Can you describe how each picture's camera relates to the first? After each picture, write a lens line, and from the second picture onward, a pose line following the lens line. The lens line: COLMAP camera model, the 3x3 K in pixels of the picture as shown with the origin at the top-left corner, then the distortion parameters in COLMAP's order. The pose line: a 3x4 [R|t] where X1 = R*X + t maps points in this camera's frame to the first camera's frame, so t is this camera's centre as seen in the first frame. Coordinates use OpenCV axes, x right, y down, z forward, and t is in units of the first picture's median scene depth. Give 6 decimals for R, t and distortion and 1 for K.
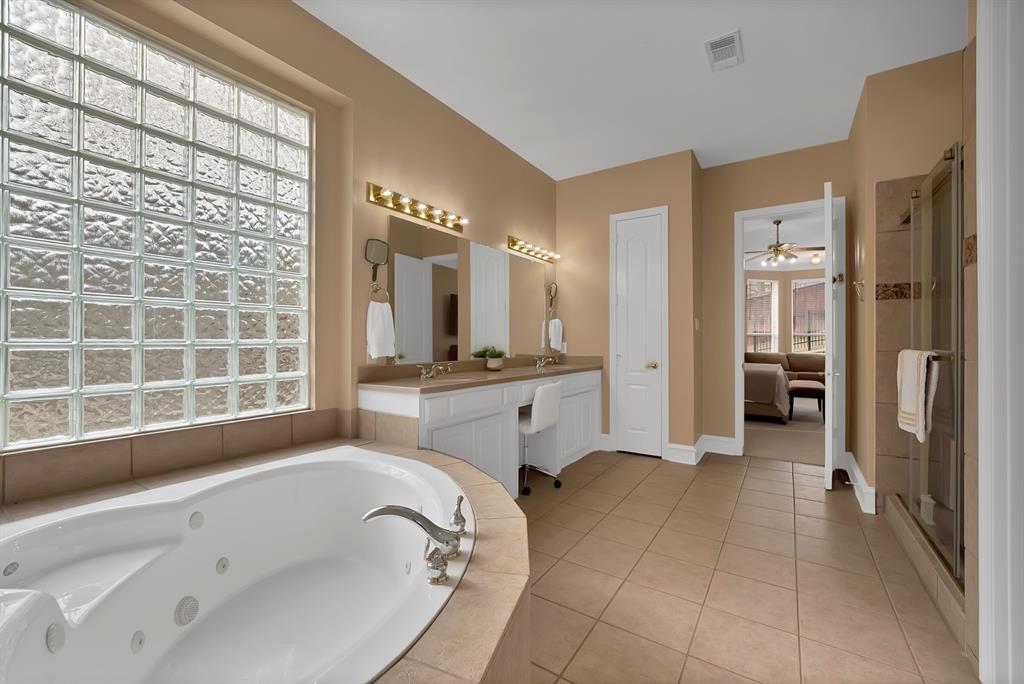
lens RADIAL K [[416.1, 0, 511.3], [0, 416.1, 339.3], [0, 0, 1]] dist [-0.013091, 0.000464]
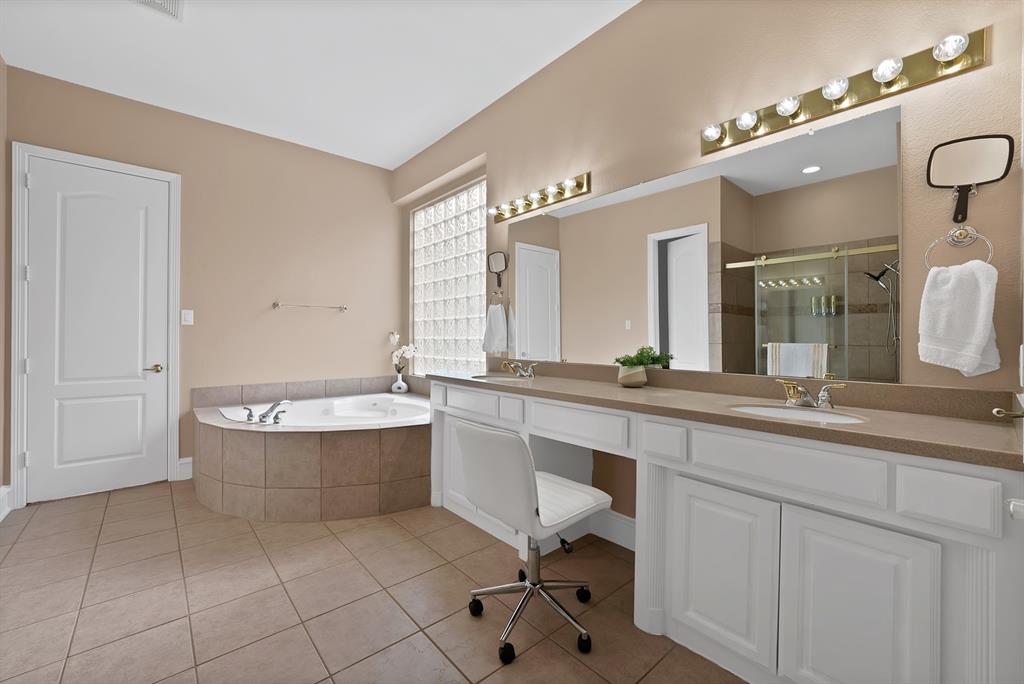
lens RADIAL K [[416.1, 0, 511.2], [0, 416.1, 337.9], [0, 0, 1]] dist [-0.013091, 0.000464]
pose [[-0.272427, 0.000803, -0.962176, 0.768192], [-0.002527, 0.999996, 0.001550, 0.003583], [0.962173, 0.002853, -0.272424, 1.294365]]
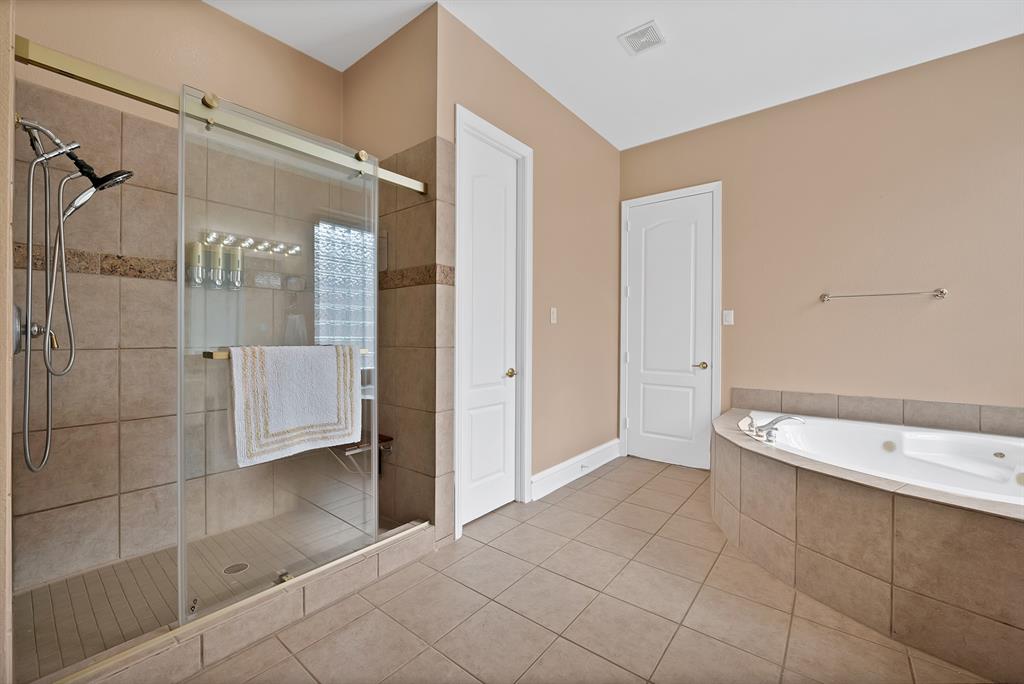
lens RADIAL K [[416.1, 0, 513.6], [0, 416.1, 338.4], [0, 0, 1]] dist [-0.013091, 0.000464]
pose [[-0.995694, -0.003549, 0.092628, 0.386583], [-0.003051, 0.999980, 0.005520, 0.005283], [-0.092646, 0.005213, -0.995685, 1.345765]]
